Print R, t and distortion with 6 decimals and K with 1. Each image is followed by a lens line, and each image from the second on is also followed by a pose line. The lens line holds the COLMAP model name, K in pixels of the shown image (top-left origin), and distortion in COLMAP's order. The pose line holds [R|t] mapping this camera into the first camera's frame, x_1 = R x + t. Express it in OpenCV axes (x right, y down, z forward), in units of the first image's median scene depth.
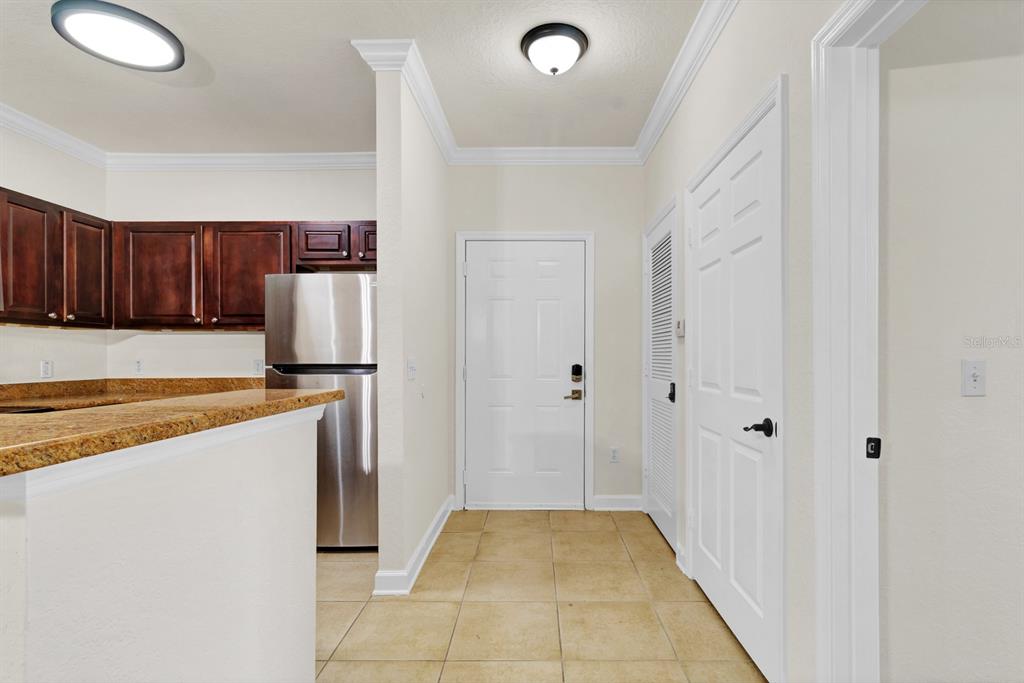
lens RADIAL K [[486.4, 0, 519.5], [0, 486.4, 353.2], [0, 0, 1]] dist [0.001966, 0.000469]
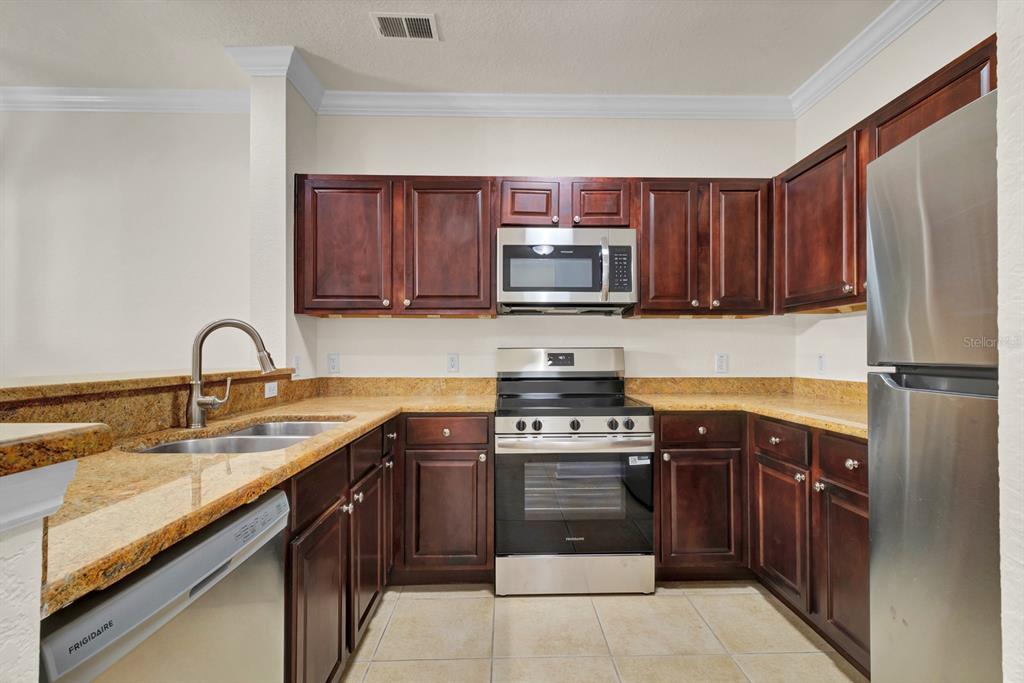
lens RADIAL K [[486.4, 0, 519.5], [0, 486.4, 353.2], [0, 0, 1]] dist [0.001966, 0.000469]
pose [[0.052904, 0.001192, -0.998599, -0.073770], [0.005112, 0.999986, 0.001464, 0.009988], [0.998587, -0.005183, 0.052897, 0.556857]]
